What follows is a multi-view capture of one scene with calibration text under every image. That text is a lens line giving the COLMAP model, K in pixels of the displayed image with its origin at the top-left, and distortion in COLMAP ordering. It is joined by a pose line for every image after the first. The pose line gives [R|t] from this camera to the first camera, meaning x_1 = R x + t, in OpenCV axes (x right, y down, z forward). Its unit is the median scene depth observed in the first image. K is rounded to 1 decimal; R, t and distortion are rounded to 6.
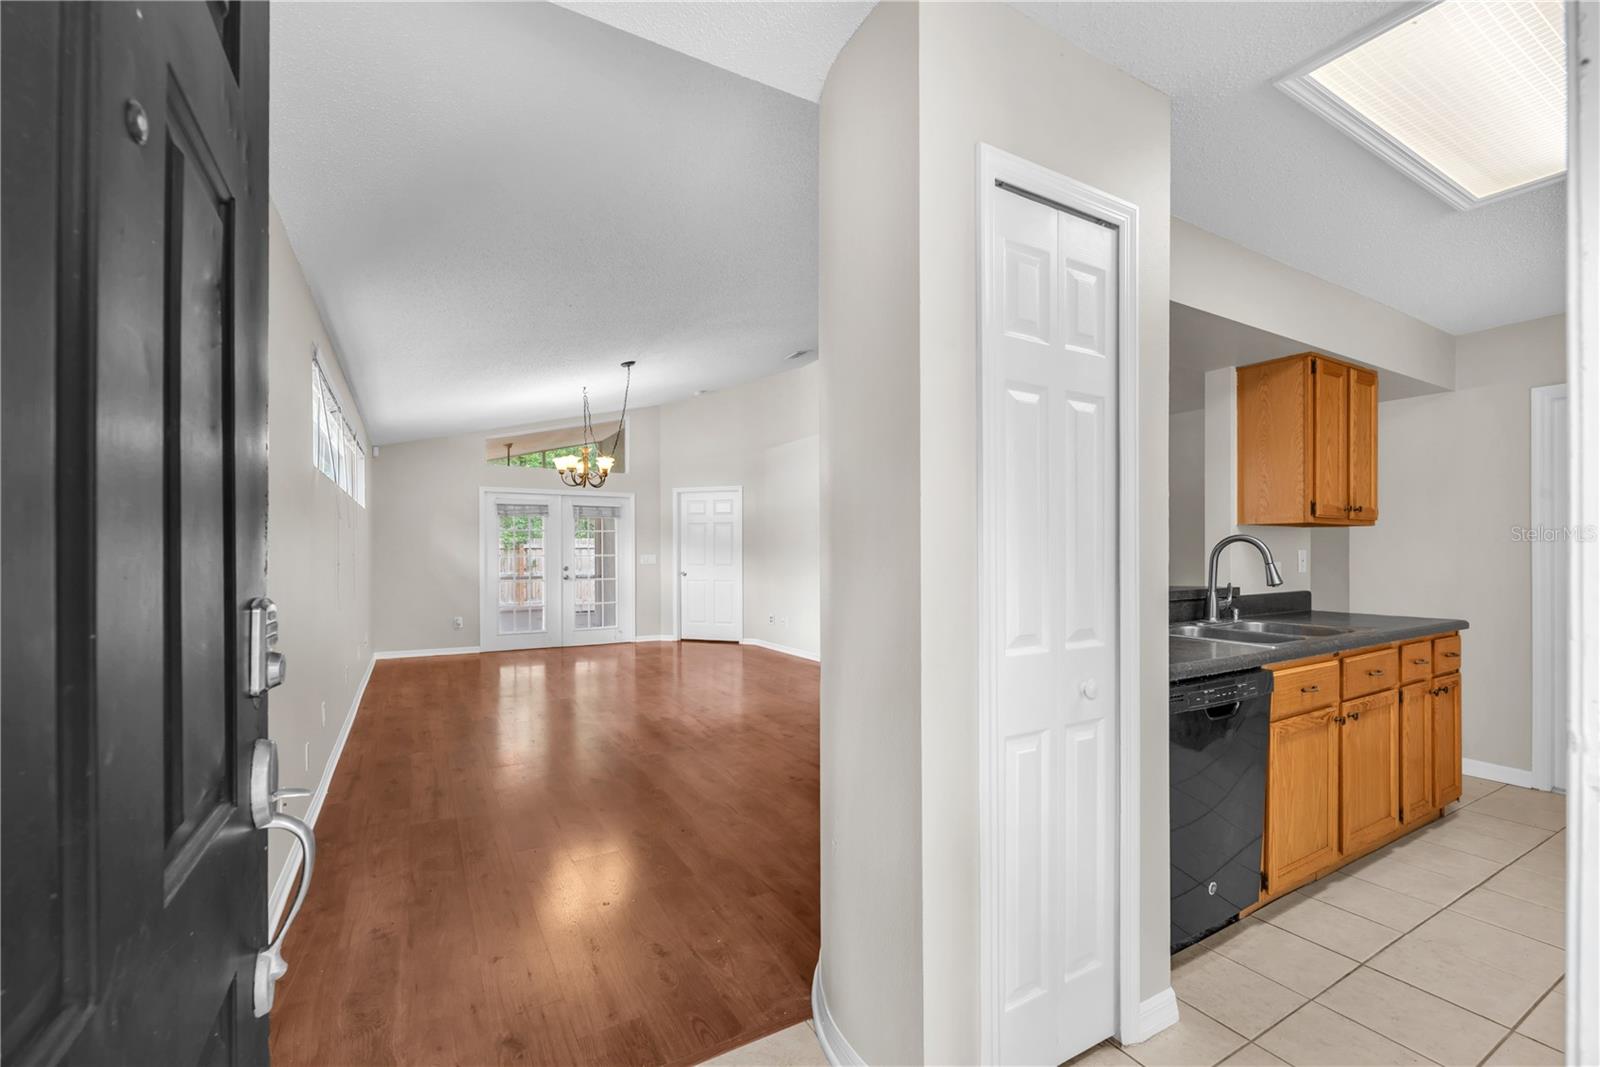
lens RADIAL K [[662.8, 0, 791.0], [0, 662.8, 554.1], [0, 0, 1]] dist [-0.006088, 0.000470]
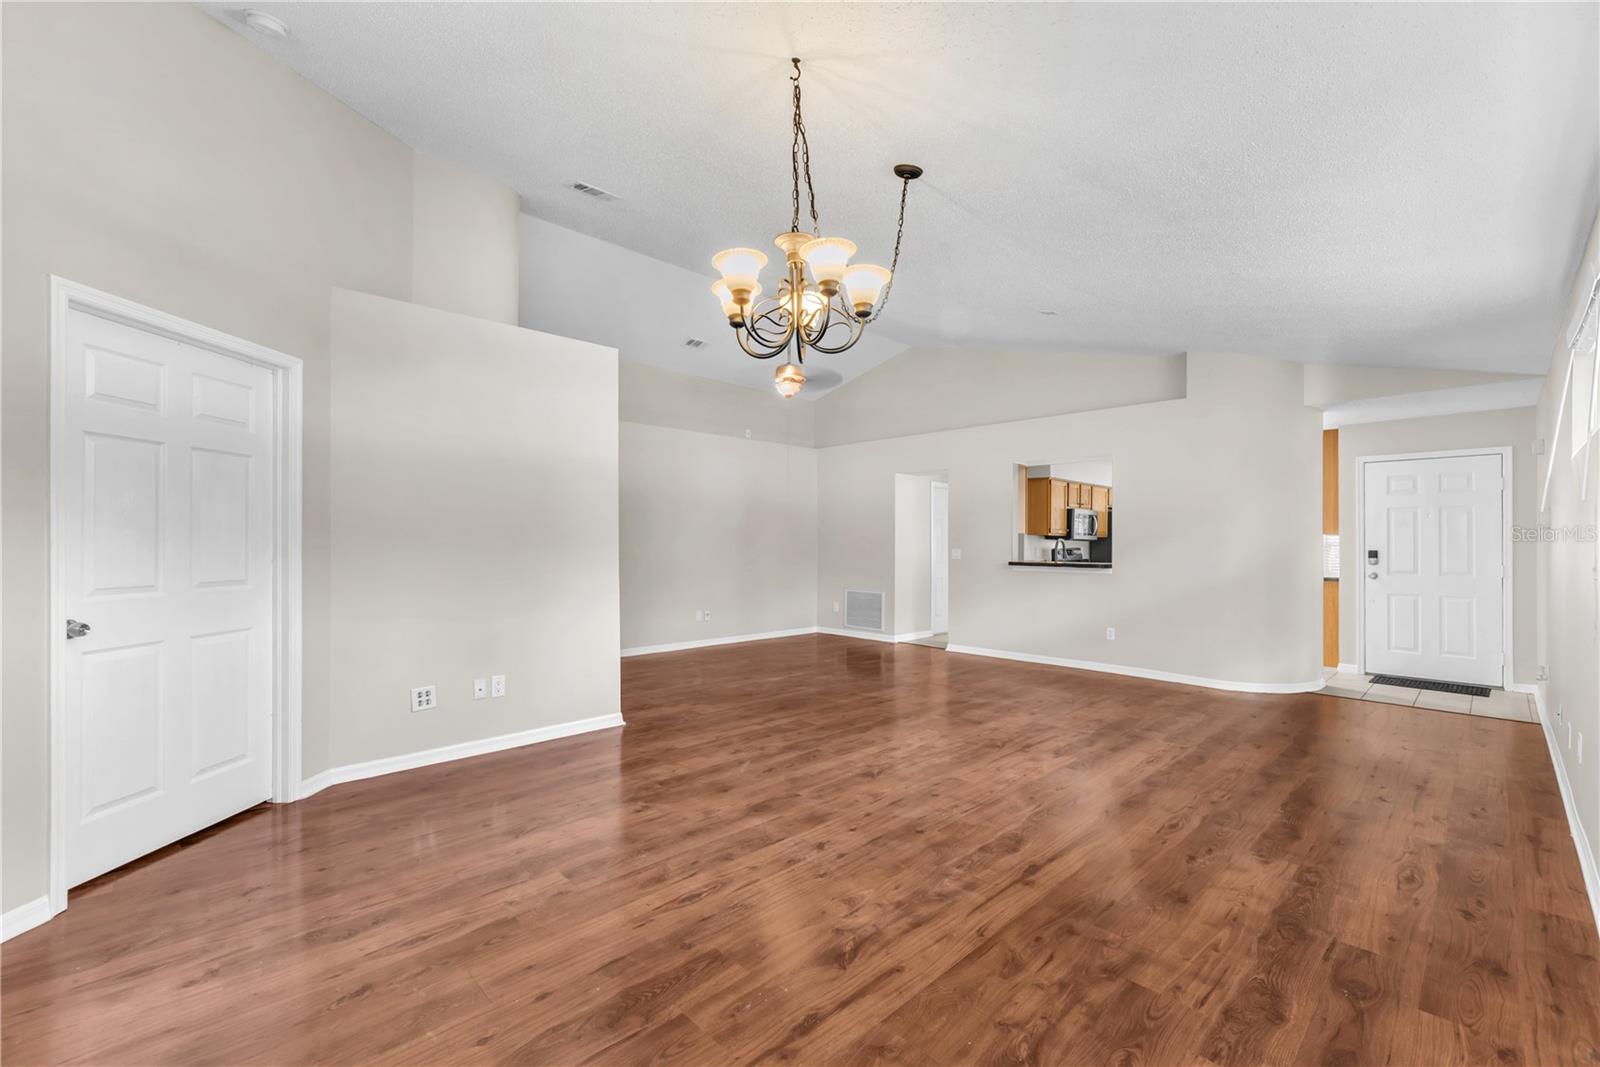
lens RADIAL K [[662.8, 0, 796.9], [0, 662.8, 537.7], [0, 0, 1]] dist [-0.006088, 0.000470]
pose [[-0.238730, 0.007632, 0.971056, -0.649036], [-0.000233, 0.999969, -0.007917, -0.004474], [-0.971086, -0.002116, -0.238721, 1.092082]]
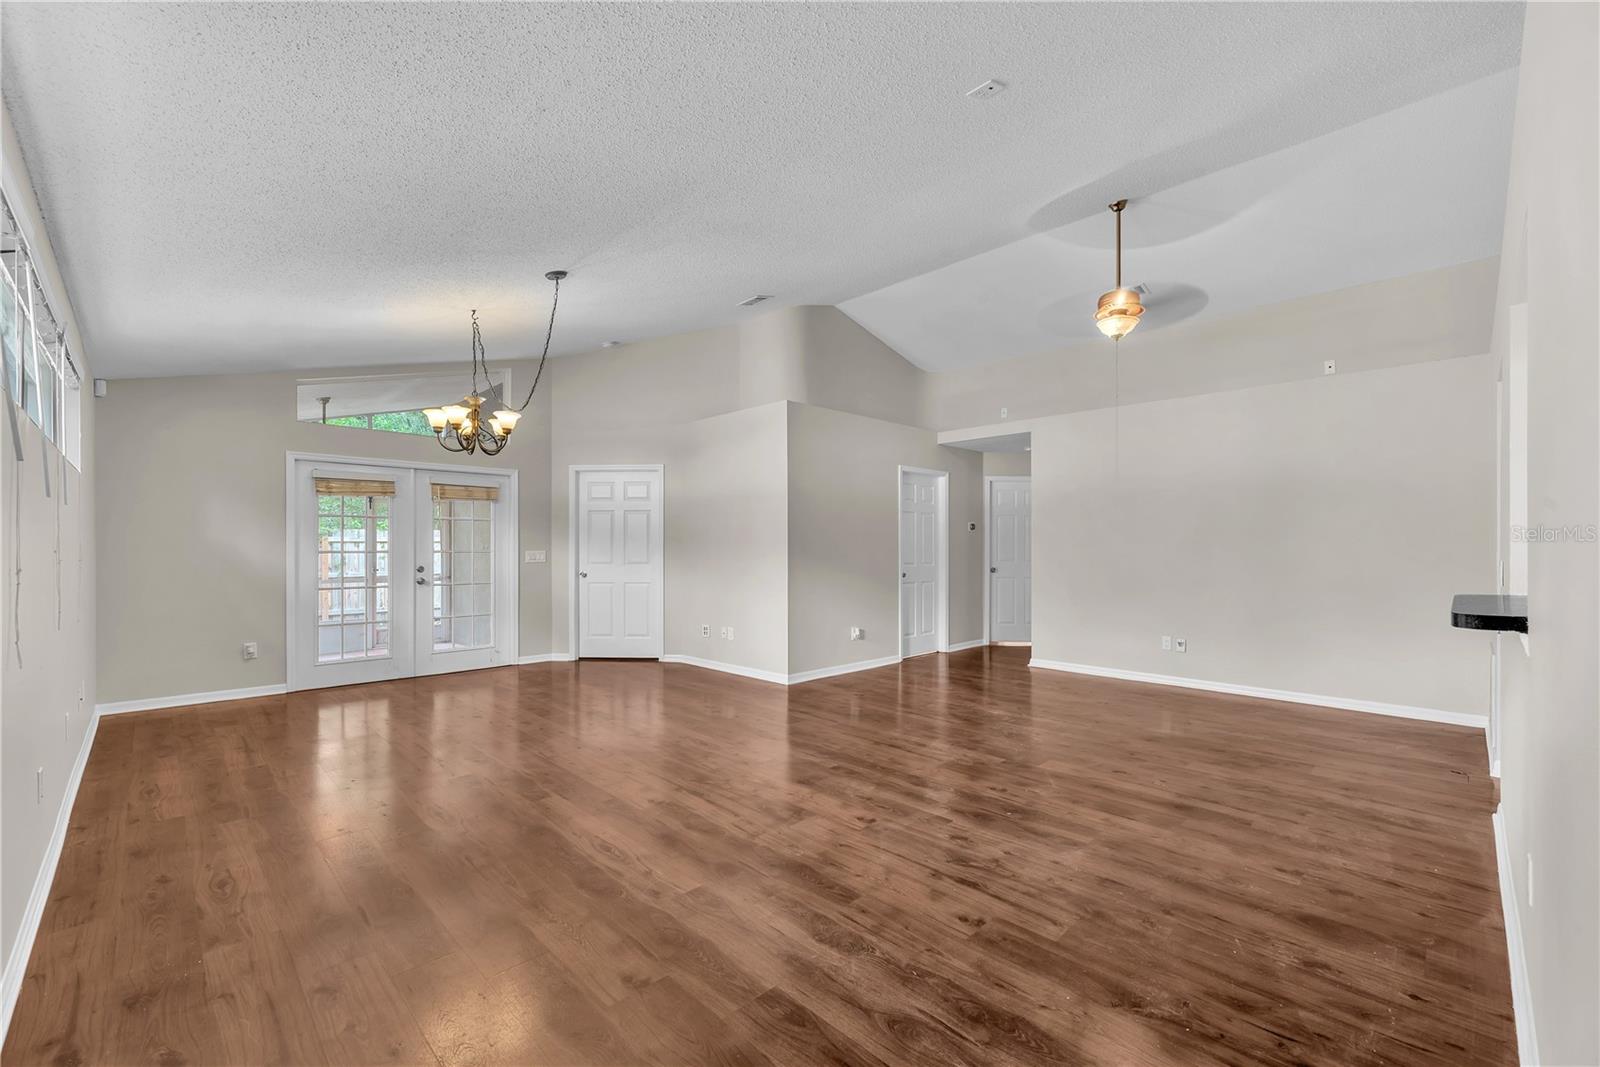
lens RADIAL K [[662.8, 0, 803.5], [0, 662.8, 547.1], [0, 0, 1]] dist [-0.006088, 0.000470]
pose [[0.965125, 0.001705, 0.261783, -0.162352], [-0.000980, 0.999995, -0.002899, -0.000990], [-0.261787, 0.002541, 0.965122, 0.243627]]
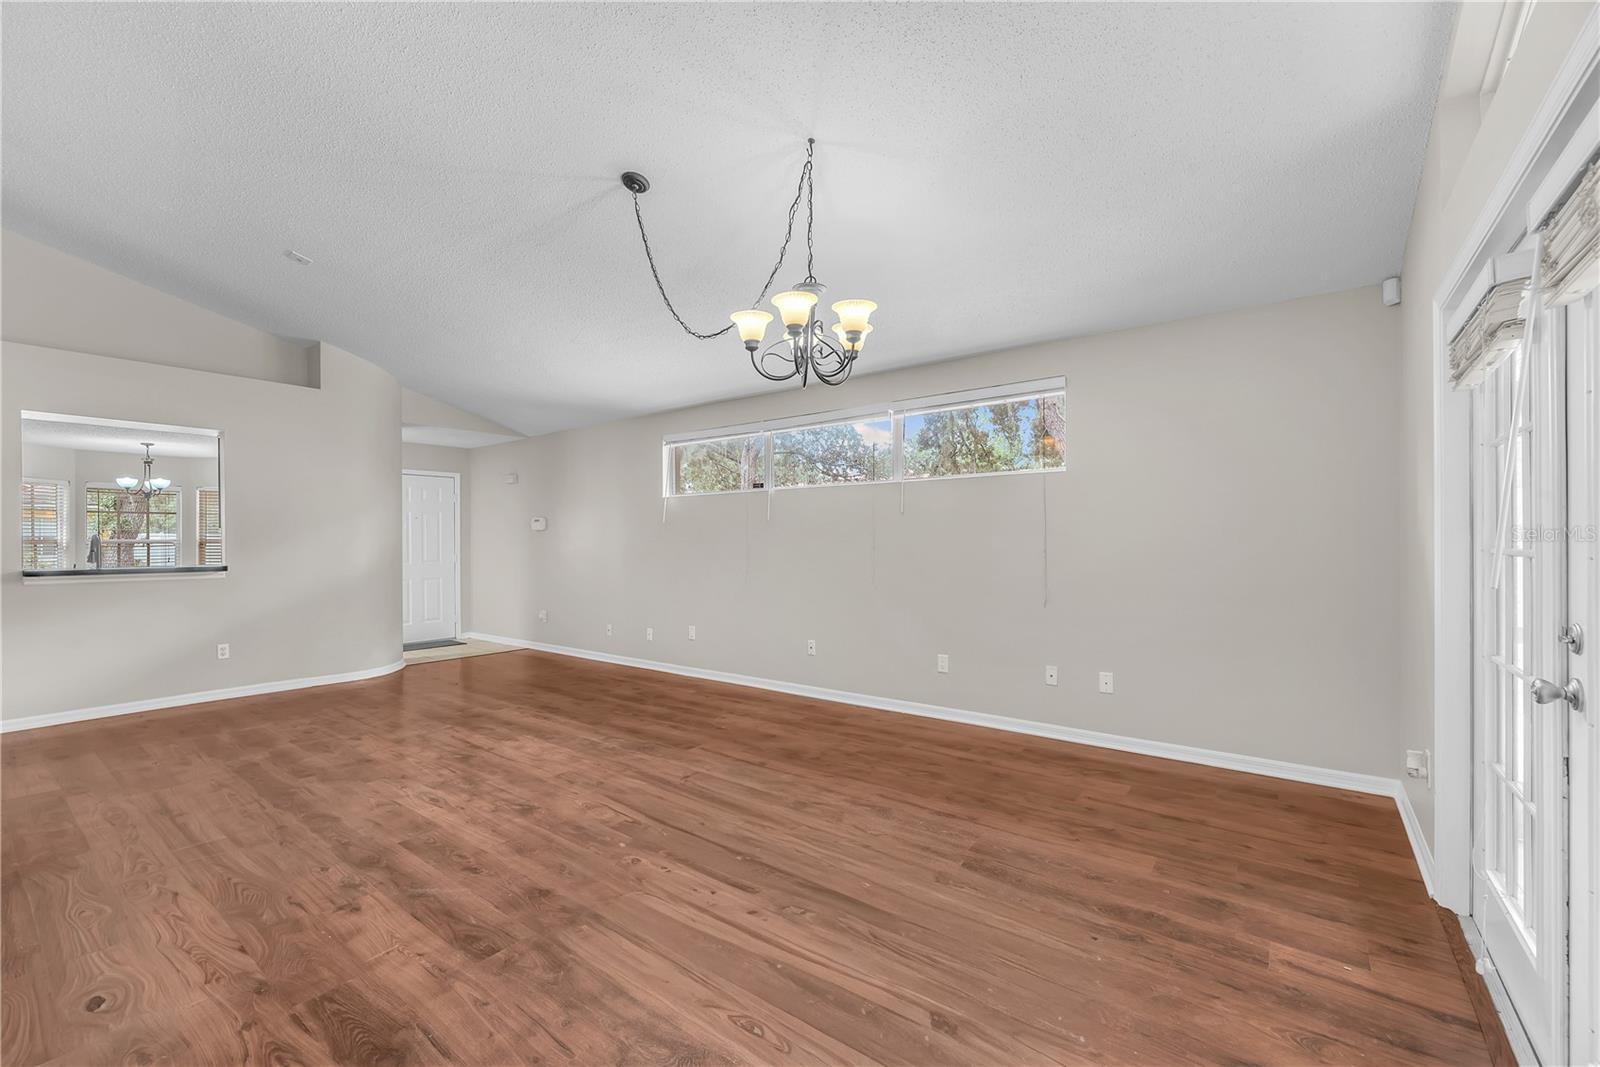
lens RADIAL K [[662.8, 0, 787.4], [0, 662.8, 535.2], [0, 0, 1]] dist [-0.006088, 0.000470]
pose [[-0.927928, 0.004495, -0.372731, -0.148317], [0.005921, 0.999979, -0.002680, -0.003436], [0.372711, -0.004694, -0.927935, 1.390930]]
